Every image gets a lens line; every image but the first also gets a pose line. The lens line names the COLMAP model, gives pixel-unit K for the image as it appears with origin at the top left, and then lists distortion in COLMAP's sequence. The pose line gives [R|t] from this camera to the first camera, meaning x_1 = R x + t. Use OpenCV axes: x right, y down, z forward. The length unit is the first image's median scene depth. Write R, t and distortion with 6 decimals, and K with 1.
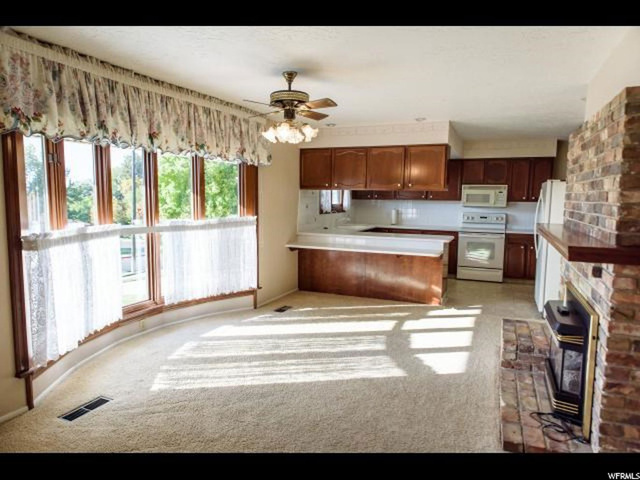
lens RADIAL K [[430.5, 0, 314.3], [0, 430.5, 239.4], [0, 0, 1]] dist [0.011403, 0.005448]
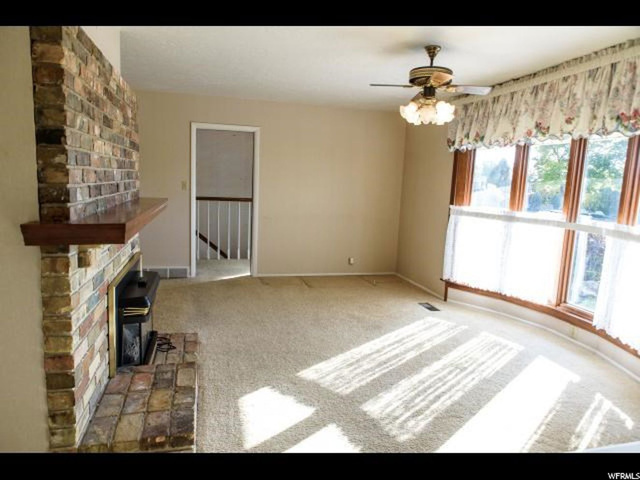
lens RADIAL K [[430.5, 0, 323.5], [0, 430.5, 239.5], [0, 0, 1]] dist [0.011403, 0.005448]
pose [[-0.779838, 0.041597, -0.624598, 0.514205], [-0.114474, 0.971487, 0.207625, -0.106908], [0.615425, 0.233414, -0.752841, 1.173072]]
